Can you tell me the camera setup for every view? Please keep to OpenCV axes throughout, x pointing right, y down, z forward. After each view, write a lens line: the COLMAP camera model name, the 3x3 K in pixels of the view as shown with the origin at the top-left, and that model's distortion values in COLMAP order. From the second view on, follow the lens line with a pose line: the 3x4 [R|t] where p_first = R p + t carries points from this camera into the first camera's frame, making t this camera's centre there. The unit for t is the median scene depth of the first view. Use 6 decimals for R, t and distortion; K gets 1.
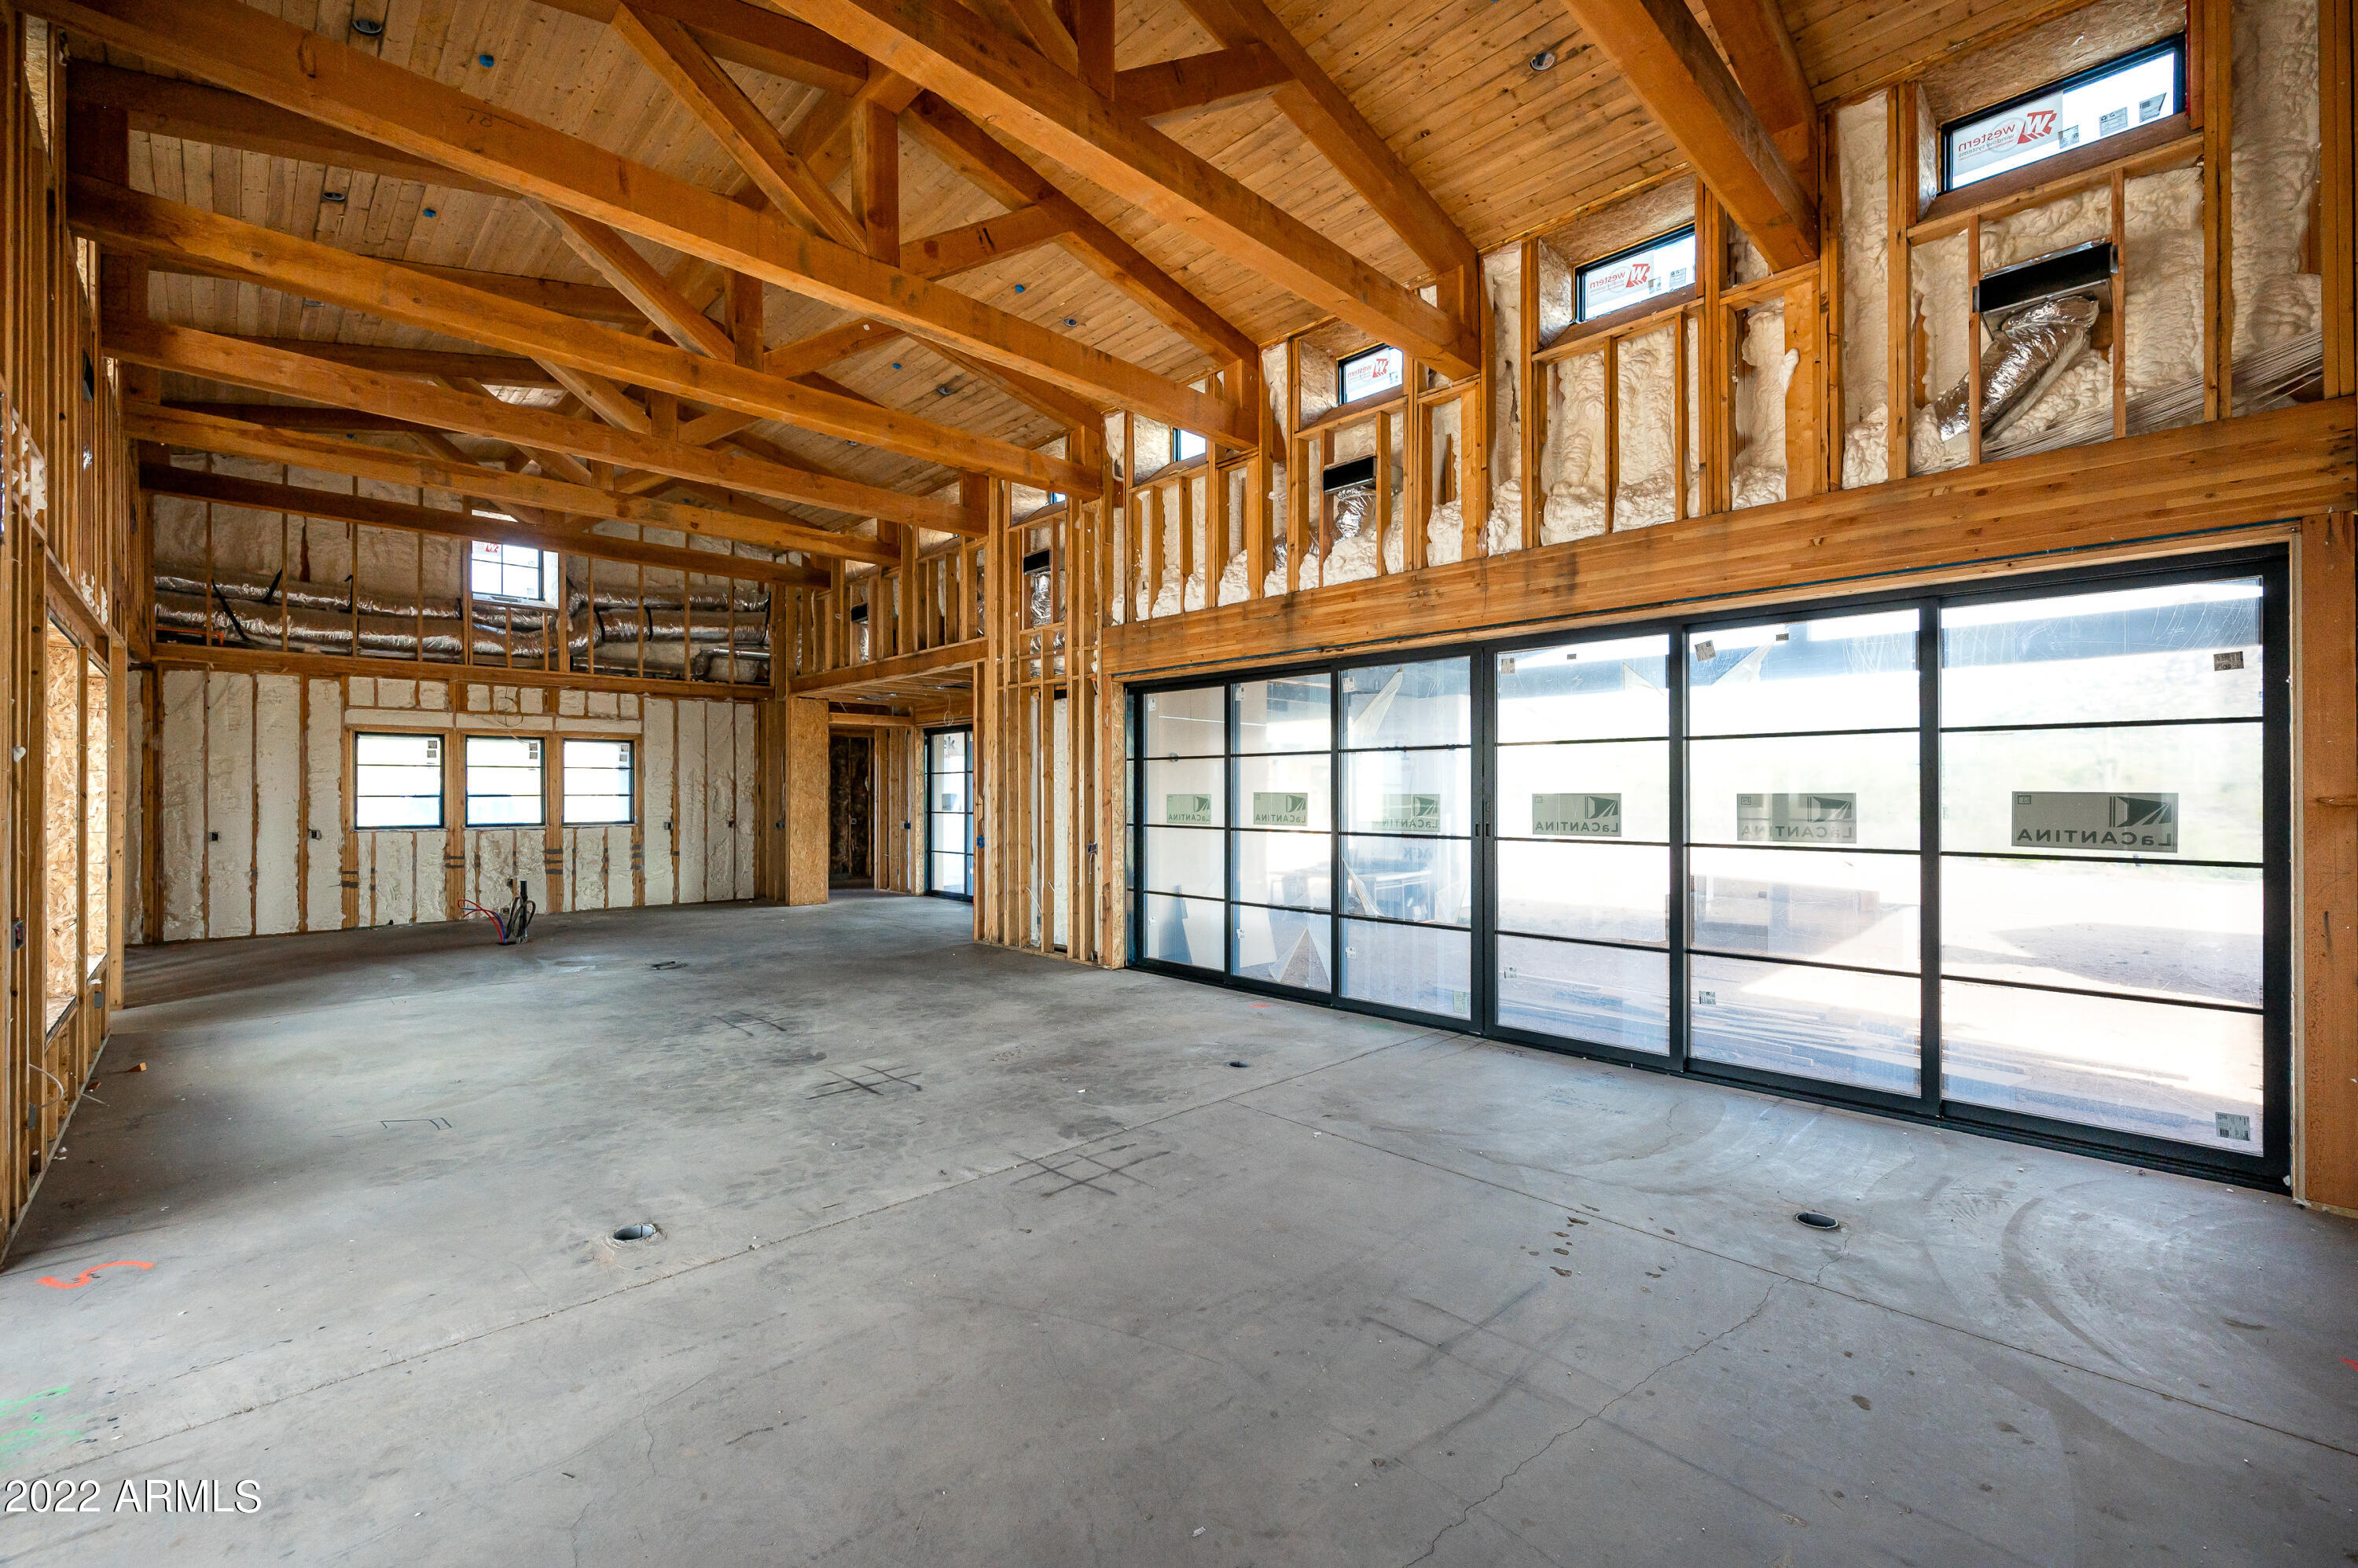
lens RADIAL K [[979.4, 0, 1179.0], [0, 979.4, 784.0], [0, 0, 1]] dist [0.000478, 0.000071]
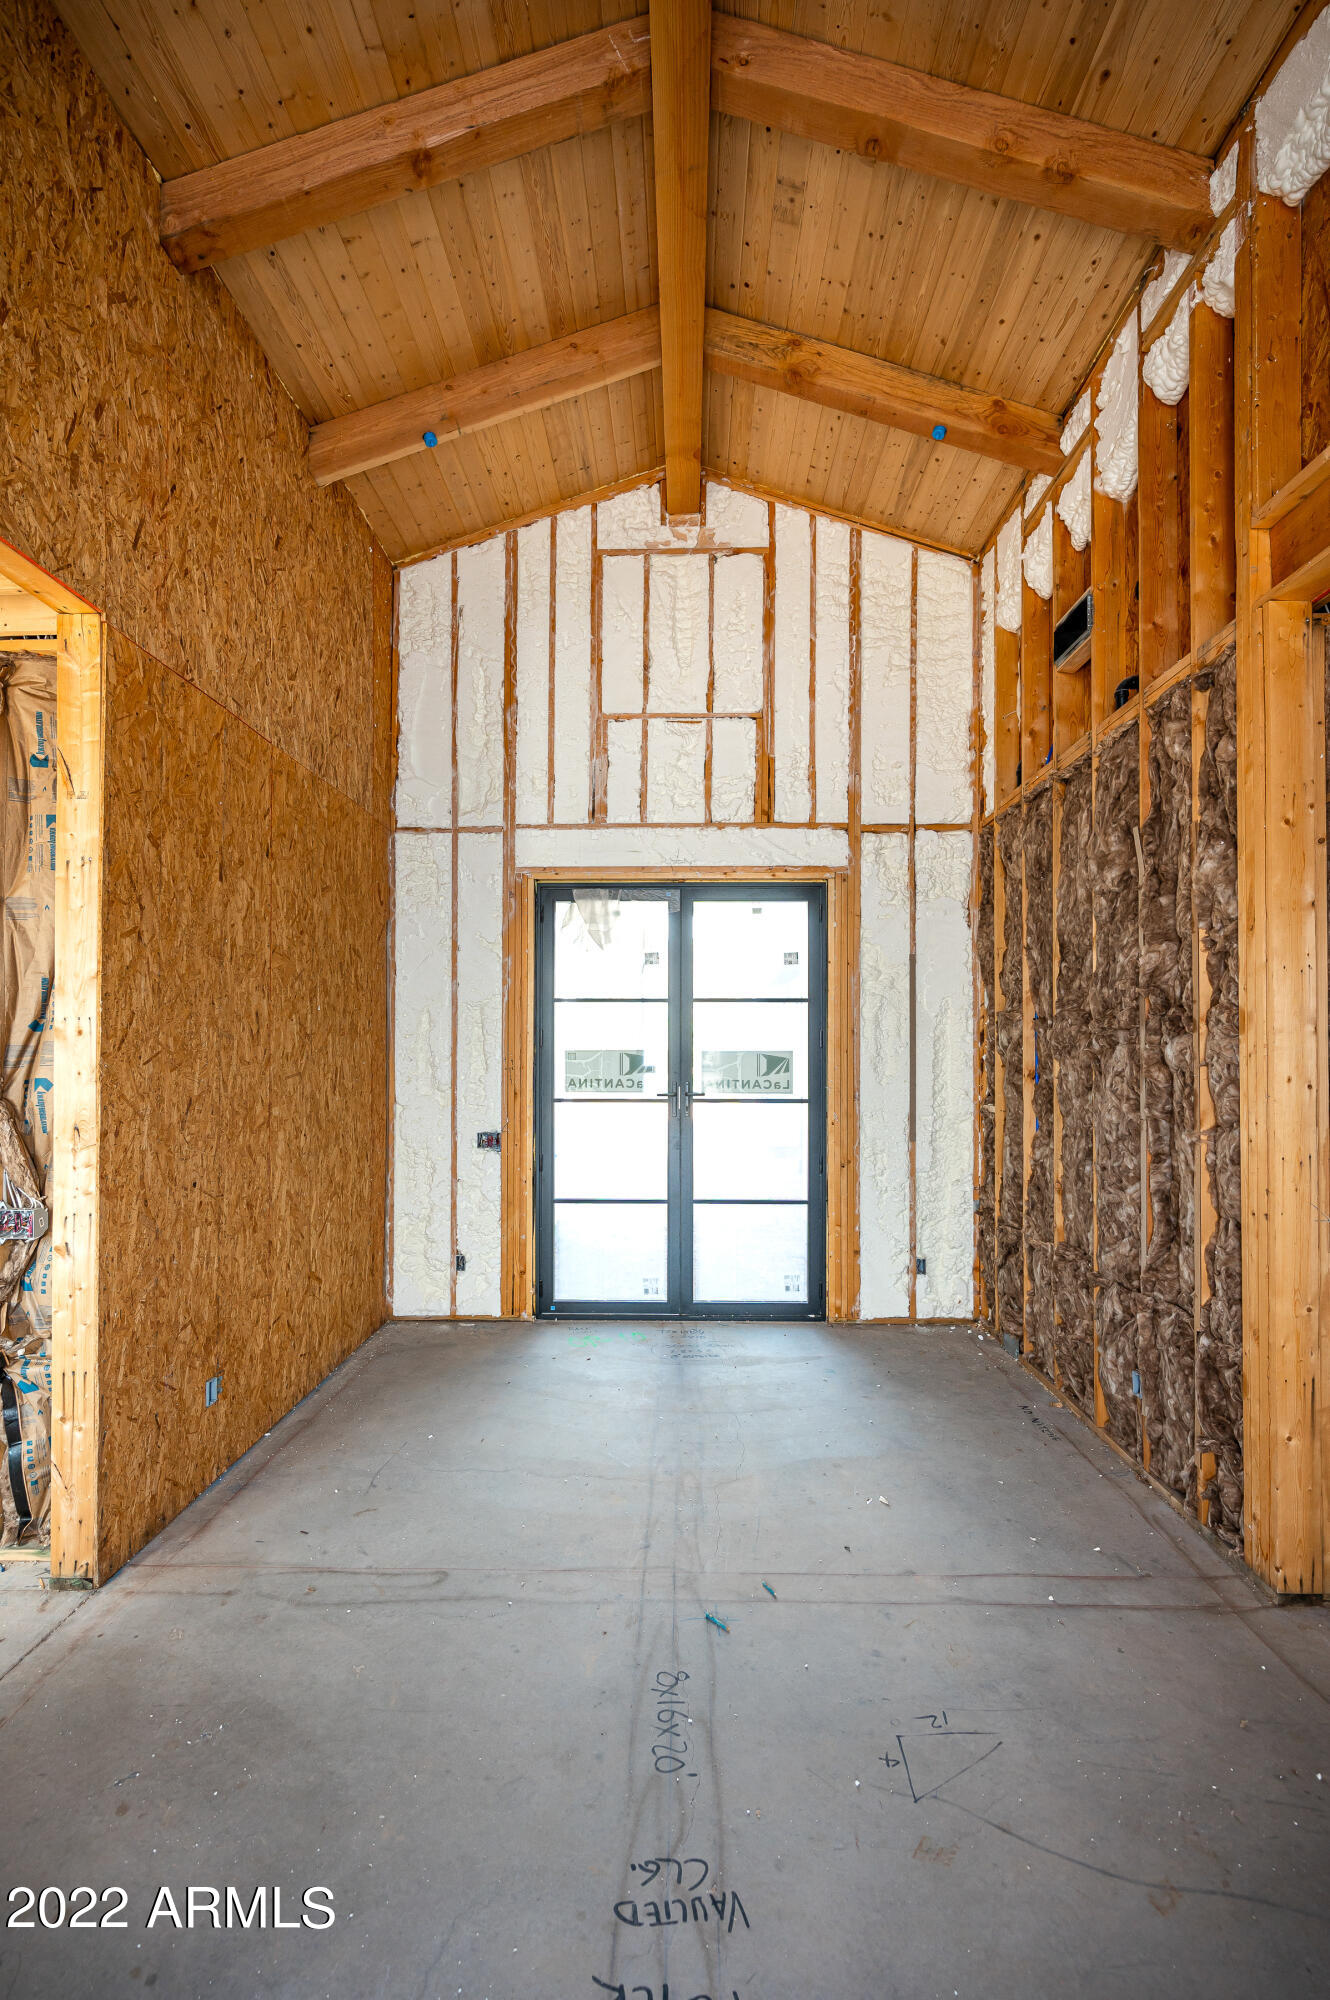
lens RADIAL K [[1011.7, 0, 668.7], [0, 1011.7, 1036.1], [0, 0, 1]] dist [-0.000123, 0.000021]
pose [[0.705570, 0.012134, 0.708536, -0.376985], [-0.008607, 0.999926, -0.008554, 0.004586], [-0.708588, -0.000063, 0.705622, 0.355260]]
